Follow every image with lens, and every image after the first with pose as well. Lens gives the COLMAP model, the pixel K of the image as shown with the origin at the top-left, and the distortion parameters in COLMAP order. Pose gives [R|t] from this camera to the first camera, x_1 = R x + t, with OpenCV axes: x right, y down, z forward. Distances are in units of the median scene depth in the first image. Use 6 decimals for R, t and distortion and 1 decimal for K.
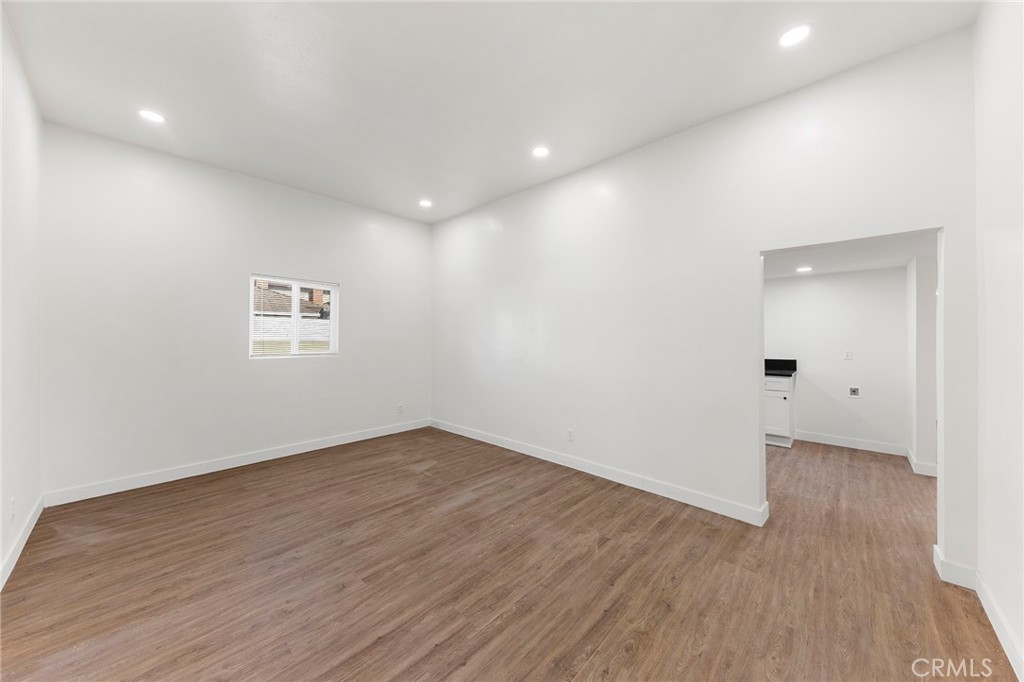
lens RADIAL K [[356.2, 0, 516.9], [0, 356.2, 316.6], [0, 0, 1]] dist [0.010646, -0.002838]
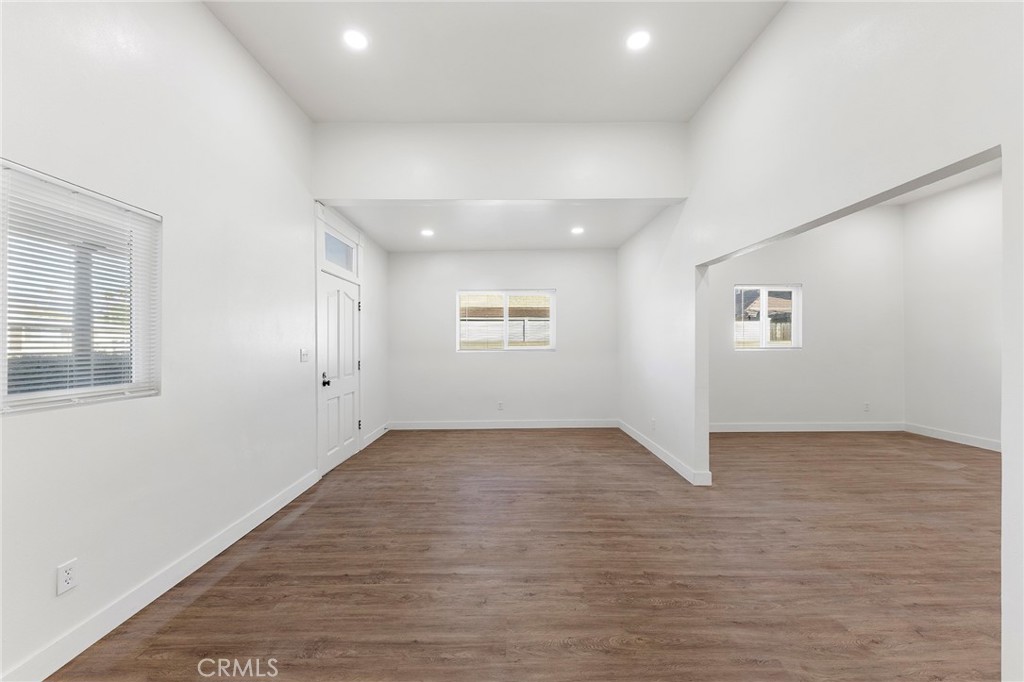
lens RADIAL K [[363.8, 0, 508.6], [0, 363.8, 333.7], [0, 0, 1]] dist [0.007388, -0.002870]
pose [[0.667337, -0.032114, -0.744063, -0.467332], [0.056838, 0.998352, 0.007888, -0.003191], [0.742584, -0.047555, 0.668063, -0.749622]]
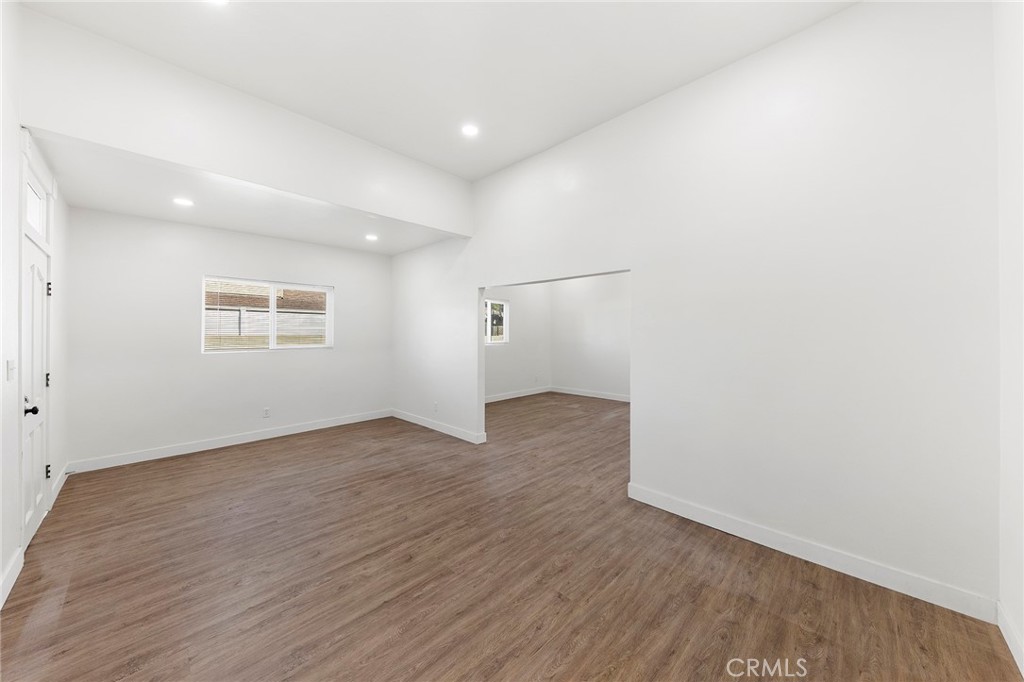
lens RADIAL K [[356.2, 0, 512.8], [0, 356.2, 322.6], [0, 0, 1]] dist [0.010646, -0.002838]
pose [[0.999230, -0.007014, -0.038615, -0.759215], [0.008149, 0.999537, 0.029300, -0.082127], [0.038391, -0.029592, 0.998825, -1.194514]]
